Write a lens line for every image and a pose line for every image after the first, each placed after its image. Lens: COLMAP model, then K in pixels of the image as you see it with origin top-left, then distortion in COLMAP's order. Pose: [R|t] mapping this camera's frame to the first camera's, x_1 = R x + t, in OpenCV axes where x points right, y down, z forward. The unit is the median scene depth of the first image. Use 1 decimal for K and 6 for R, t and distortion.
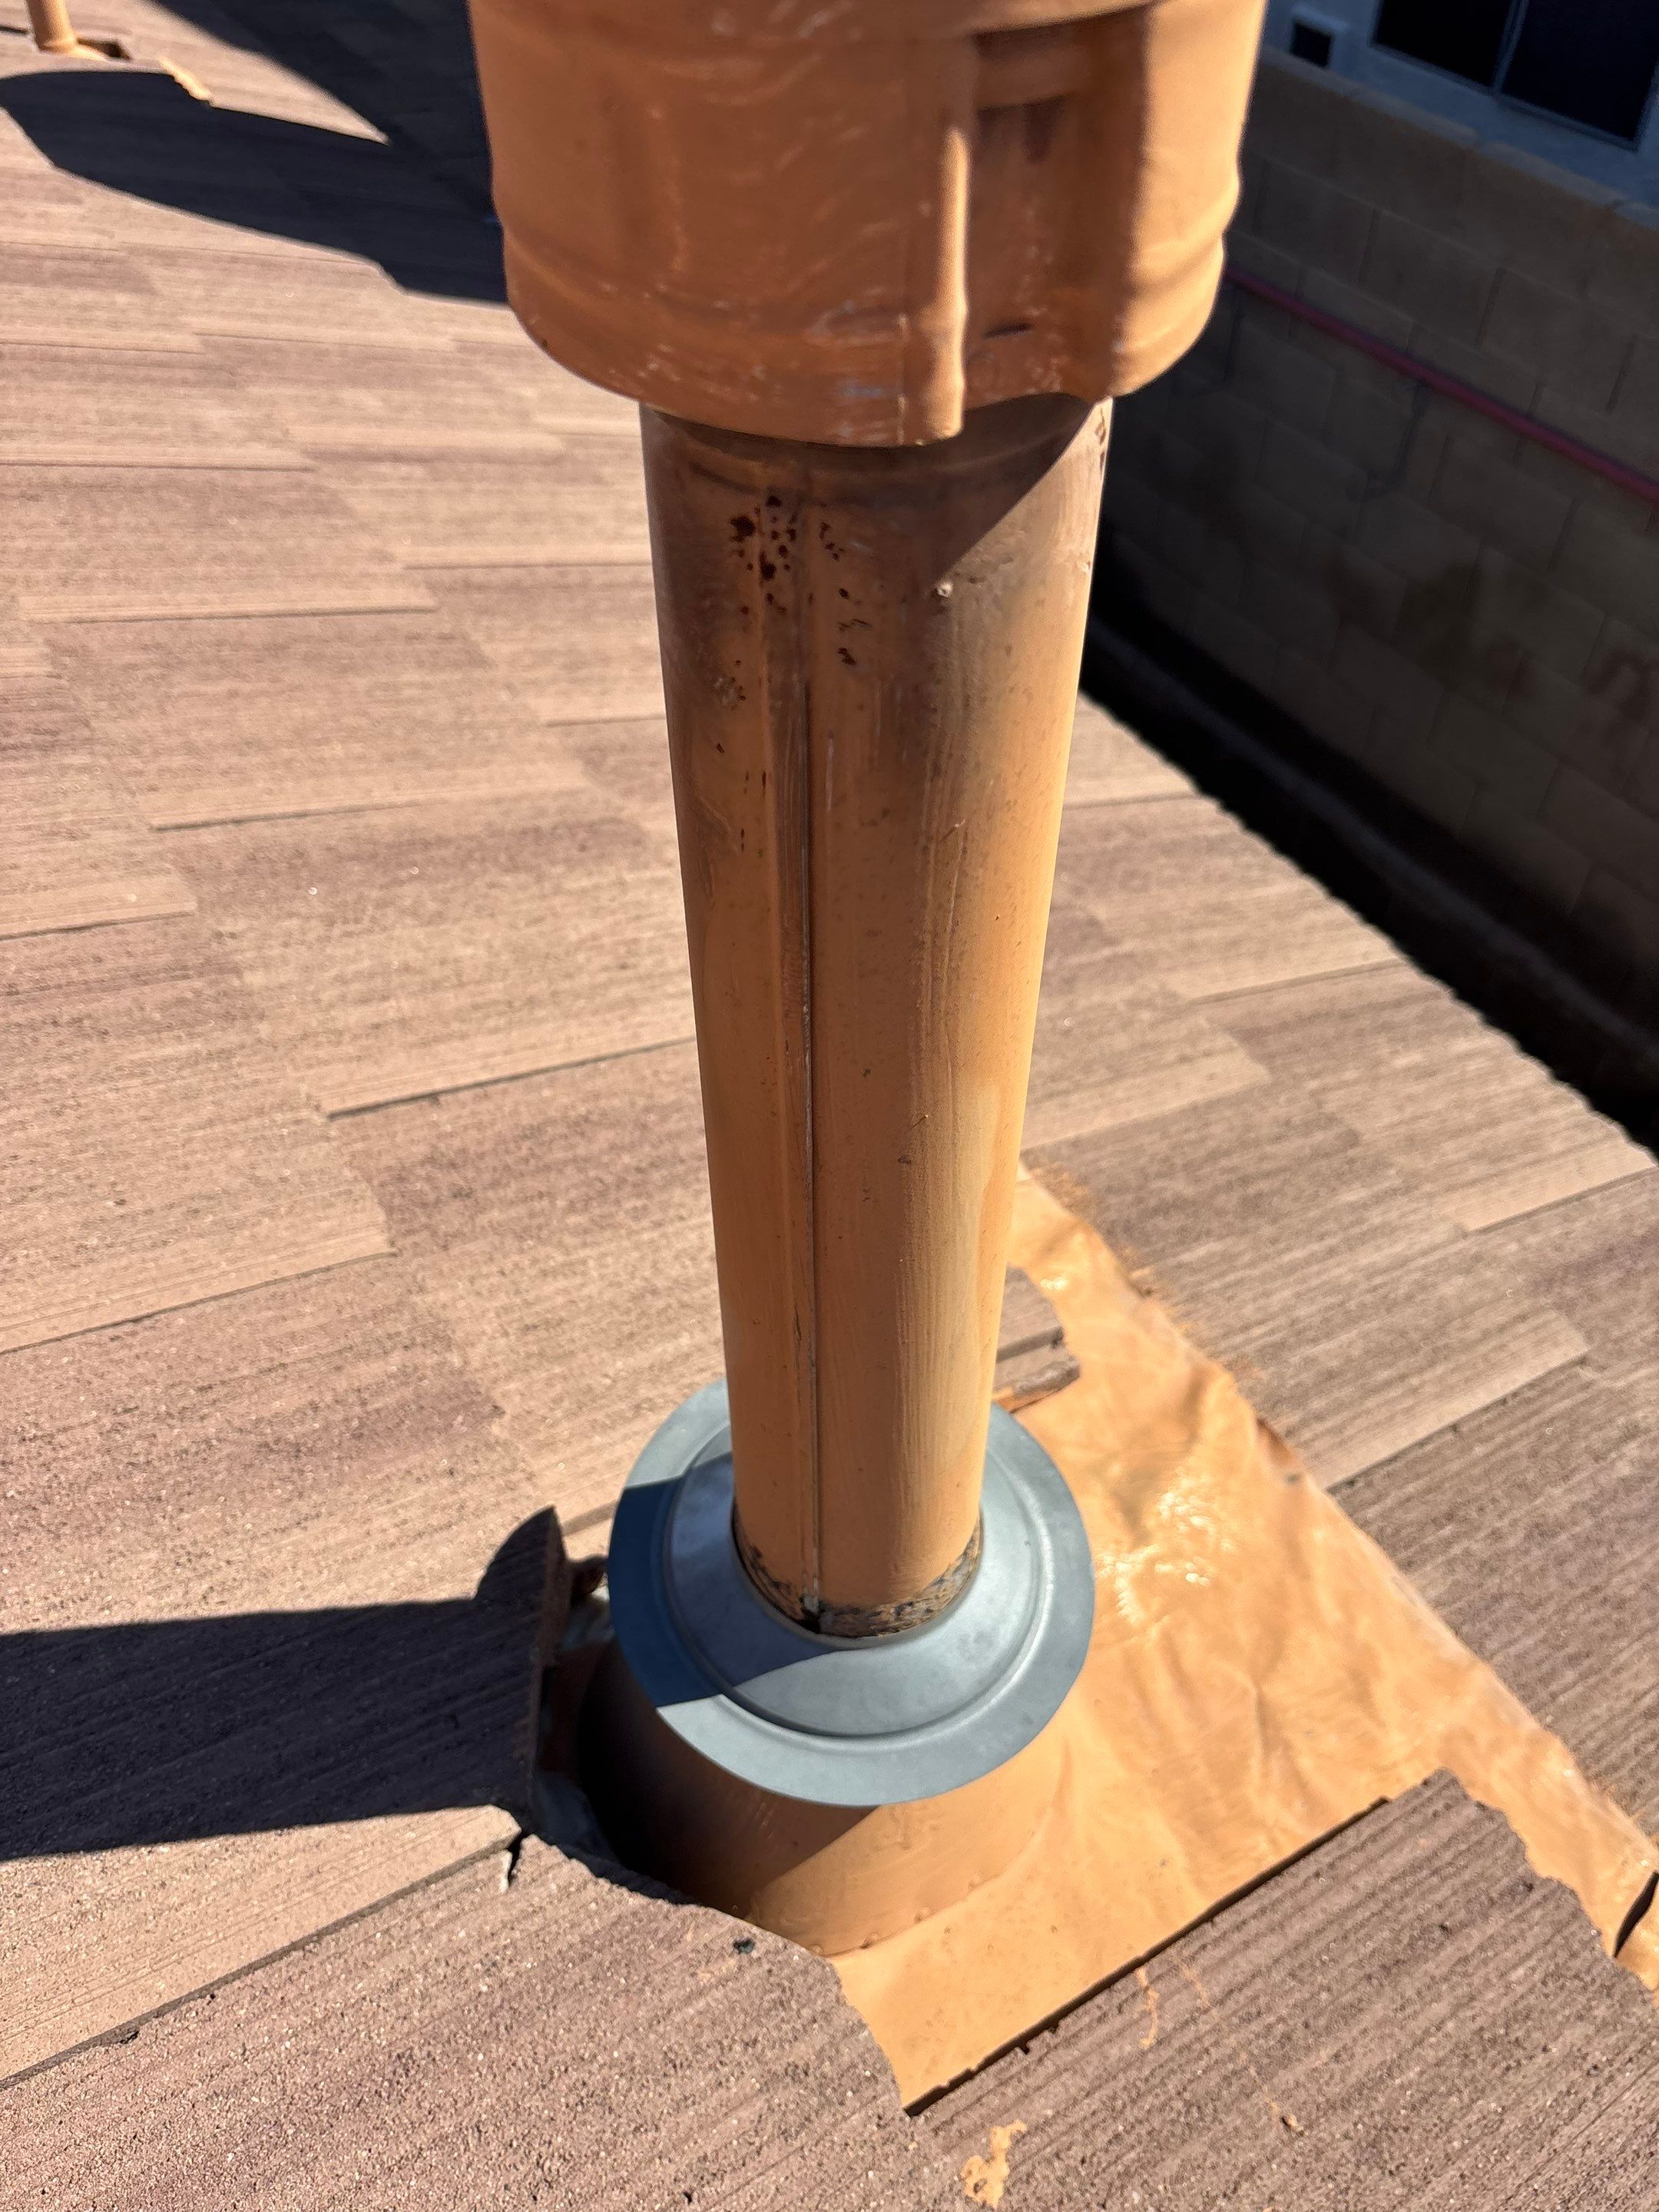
lens RADIAL K [[1848.8, 0, 837.2], [0, 1848.8, 1065.4], [0, 0, 1]] dist [0.002846, -0.006736]
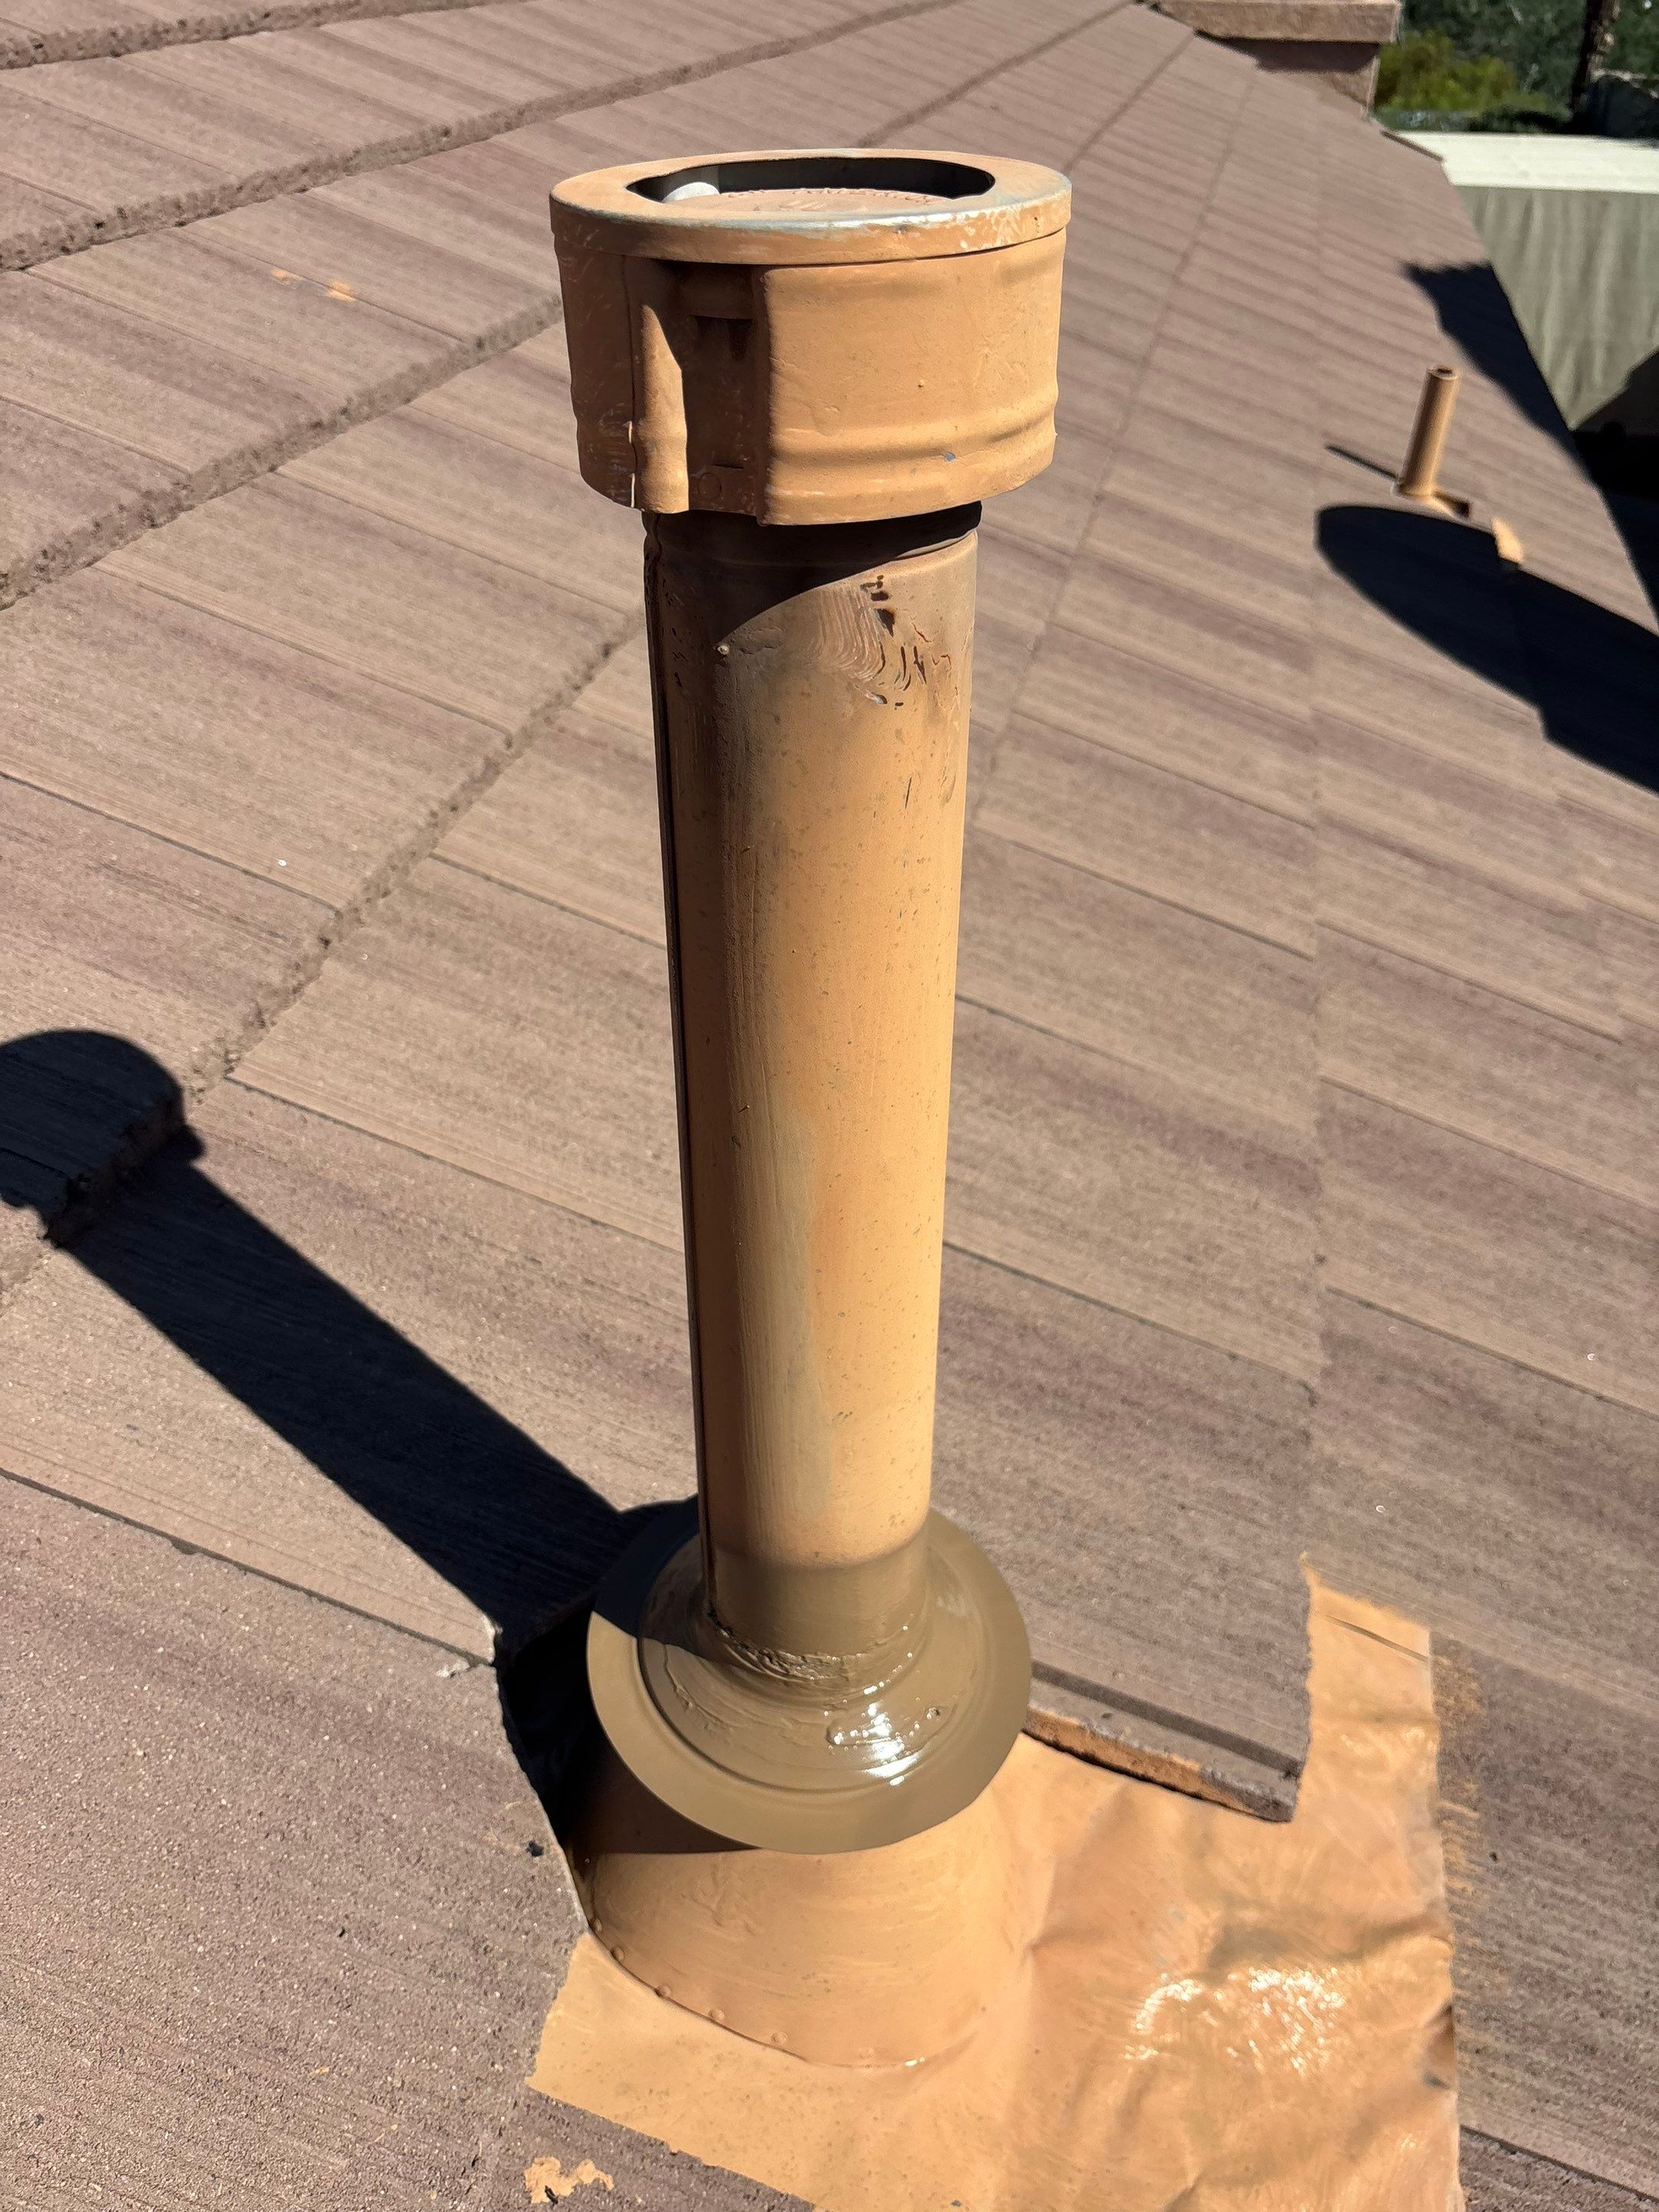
lens RADIAL K [[1839.4, 0, 753.4], [0, 1839.4, 1049.2], [0, 0, 1]] dist [0.019393, -0.020778]
pose [[0.673341, 0.399269, -0.622251, 0.396267], [-0.532403, 0.845832, -0.033385, 0.015988], [0.512990, 0.353767, 0.782106, -0.002368]]
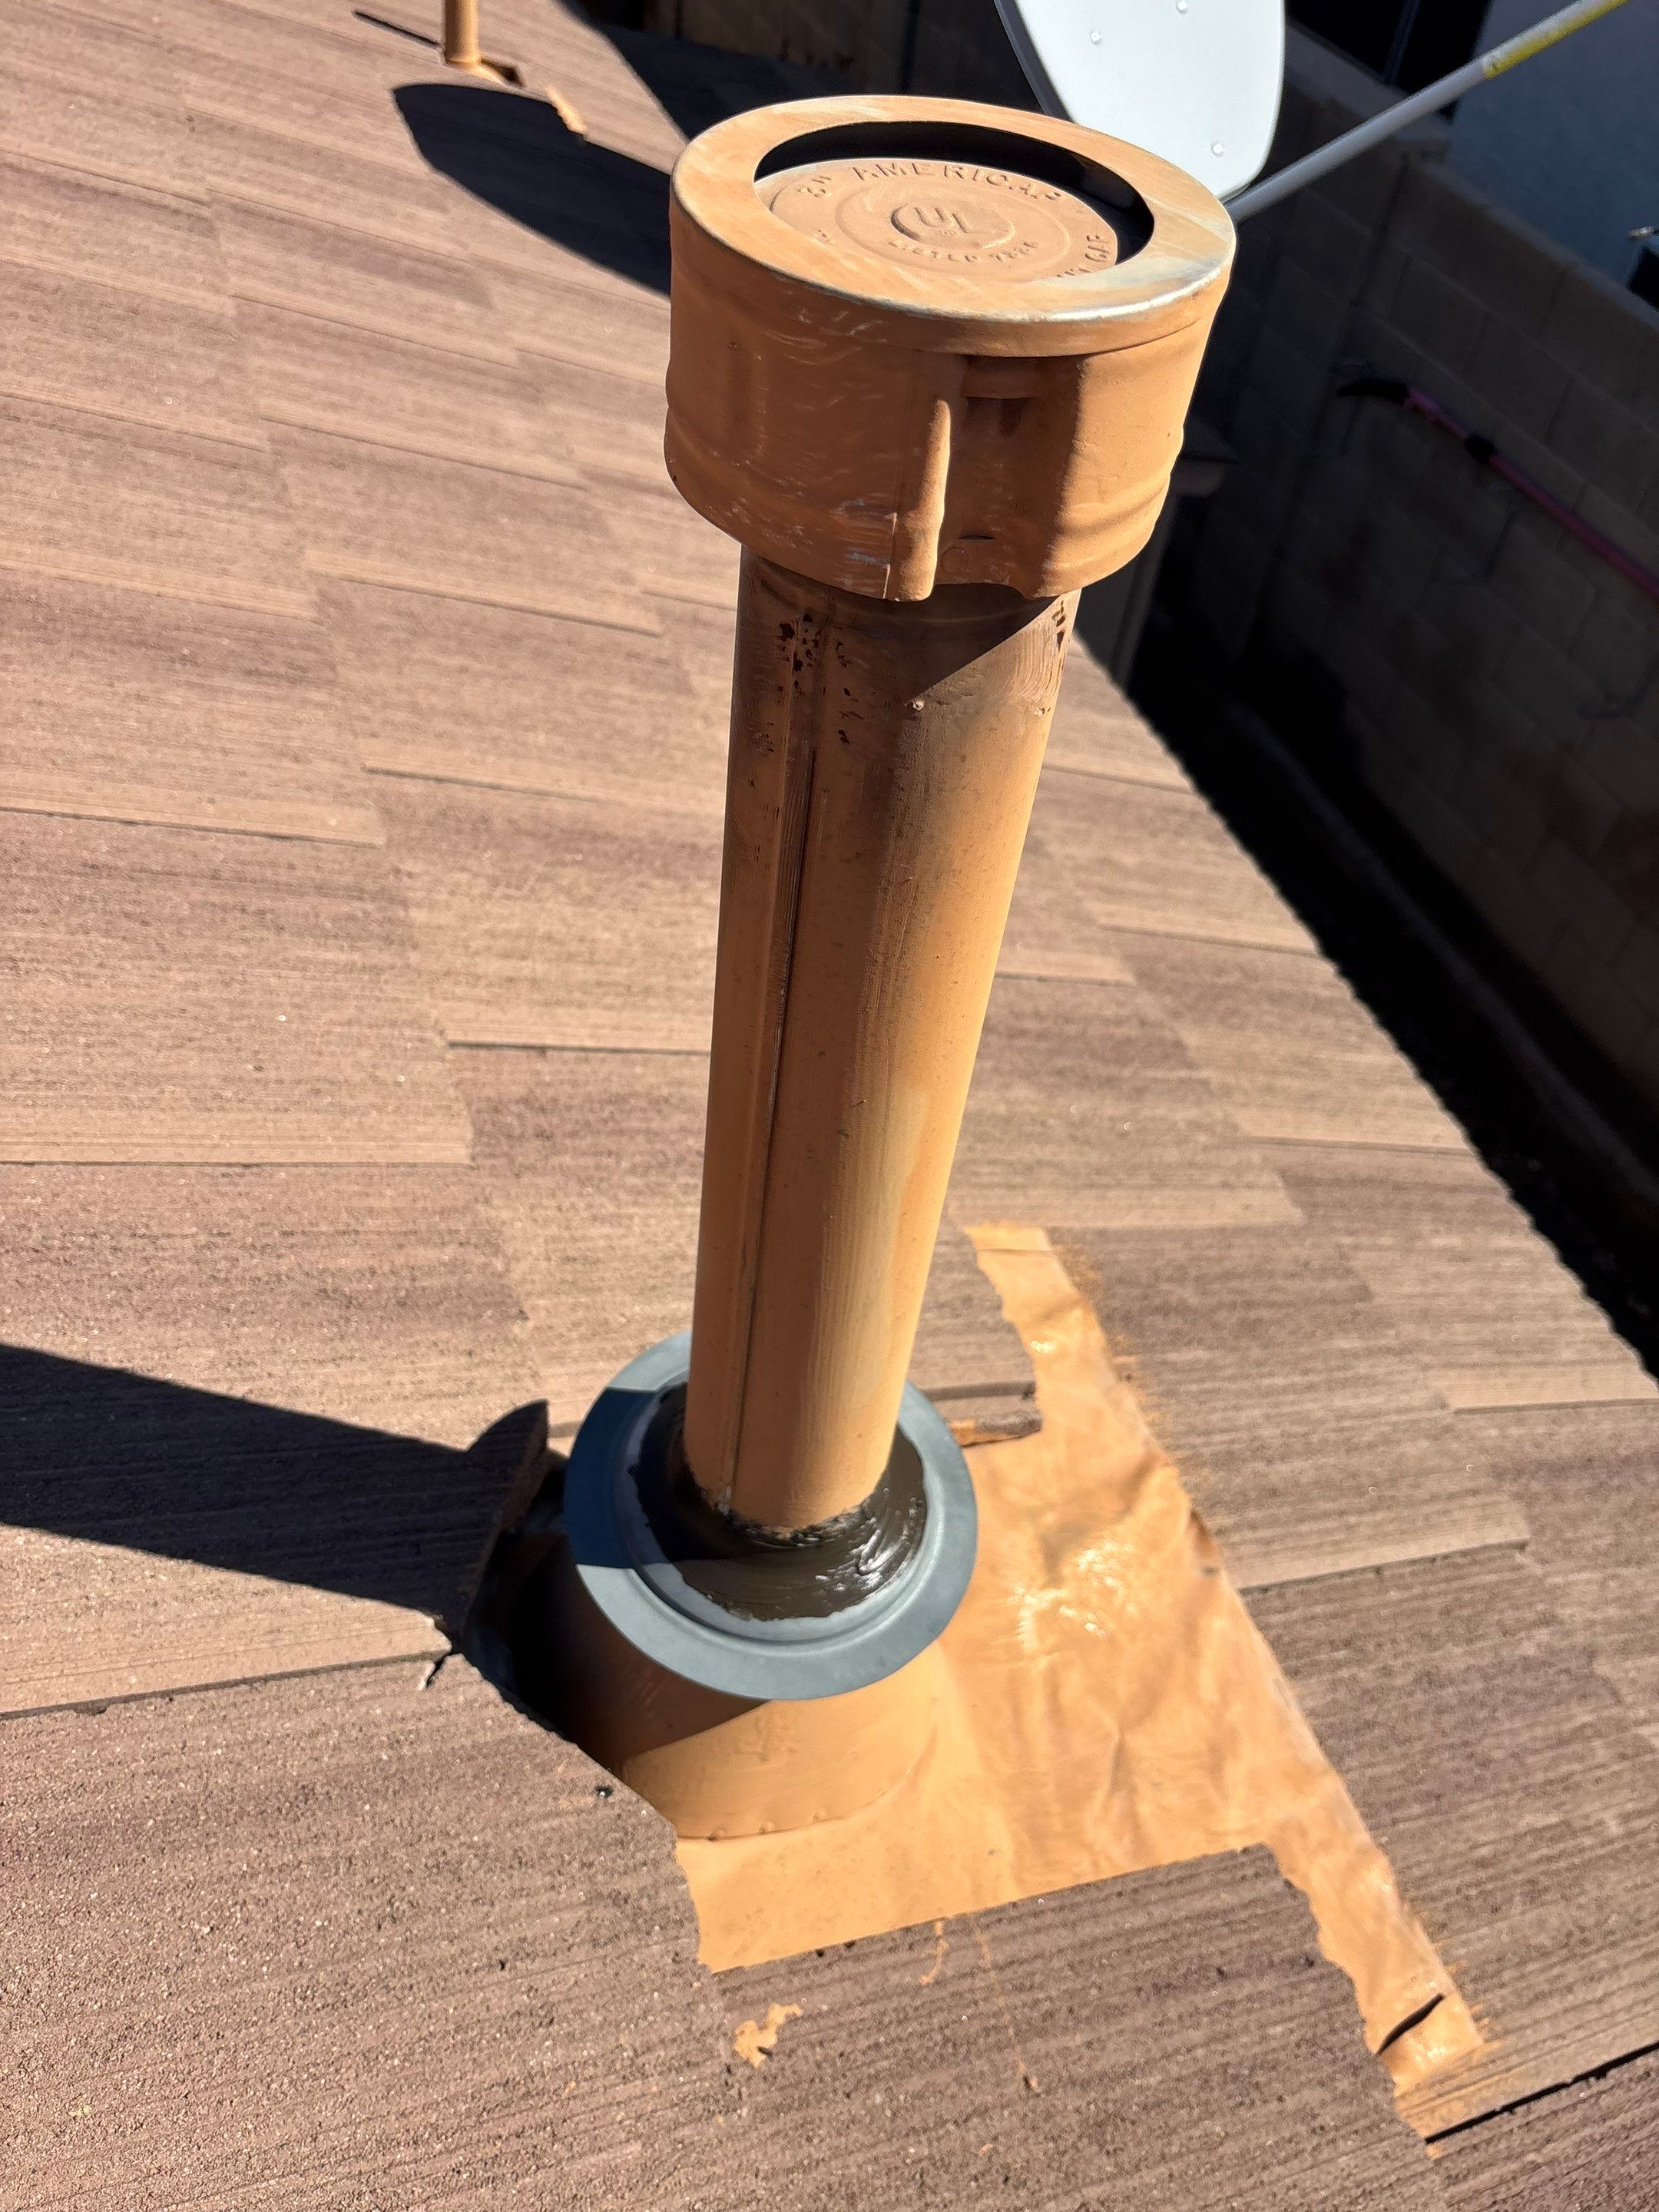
lens RADIAL K [[1871.8, 0, 819.5], [0, 1871.8, 1071.9], [0, 0, 1]] dist [0.009614, 0.012115]
pose [[0.968352, 0.230302, -0.096200, 0.065441], [-0.233902, 0.971862, -0.027832, 0.024108], [0.087084, 0.049452, 0.994973, -0.139994]]
